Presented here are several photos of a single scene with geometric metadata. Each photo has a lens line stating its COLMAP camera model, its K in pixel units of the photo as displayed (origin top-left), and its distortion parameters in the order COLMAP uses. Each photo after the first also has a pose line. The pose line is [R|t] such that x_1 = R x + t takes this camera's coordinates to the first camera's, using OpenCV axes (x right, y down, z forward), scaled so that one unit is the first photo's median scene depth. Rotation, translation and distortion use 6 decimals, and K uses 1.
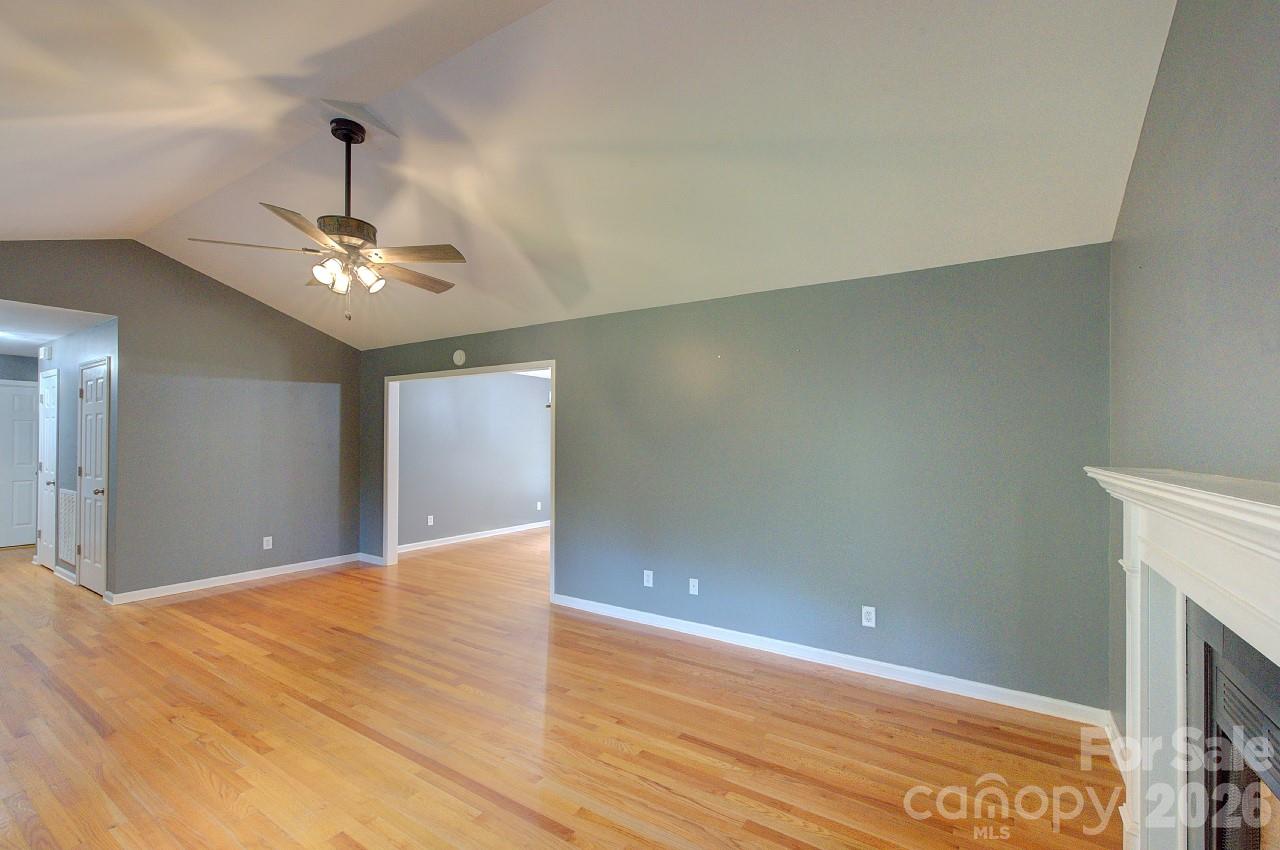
lens RADIAL K [[546.8, 0, 644.1], [0, 546.8, 436.8], [0, 0, 1]] dist [0.002838, 0.001514]
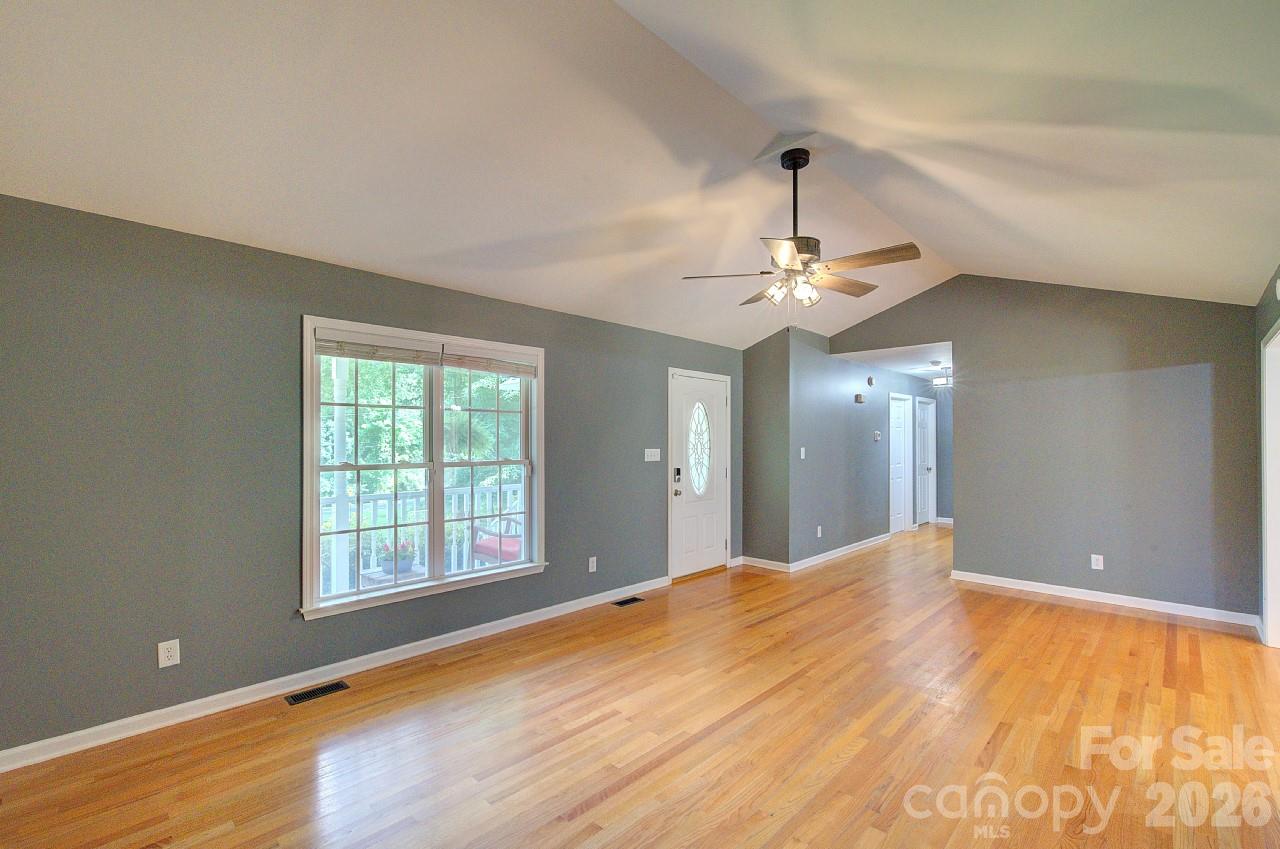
lens RADIAL K [[546.8, 0, 651.6], [0, 546.8, 444.8], [0, 0, 1]] dist [0.002838, 0.001514]
pose [[-0.183285, -0.002517, -0.983057, 0.423756], [0.006536, 0.999971, -0.003779, 0.009348], [0.983038, -0.007118, -0.183263, 0.666921]]
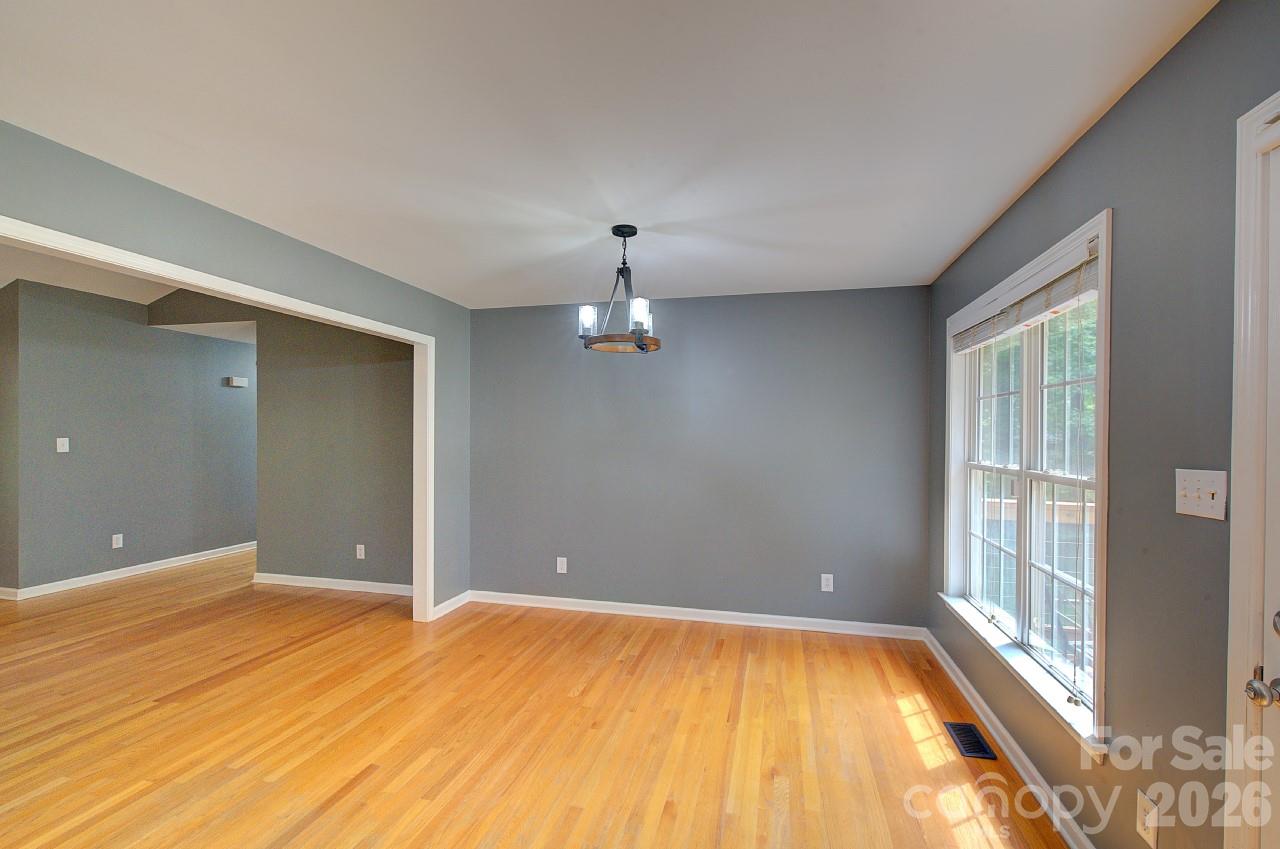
lens RADIAL K [[546.8, 0, 644.9], [0, 546.8, 430.2], [0, 0, 1]] dist [0.002838, 0.001514]
pose [[0.313579, -0.003695, -0.949555, 0.403498], [0.008582, 0.999963, -0.001057, 0.008263], [0.949523, -0.007818, 0.313599, 1.651233]]
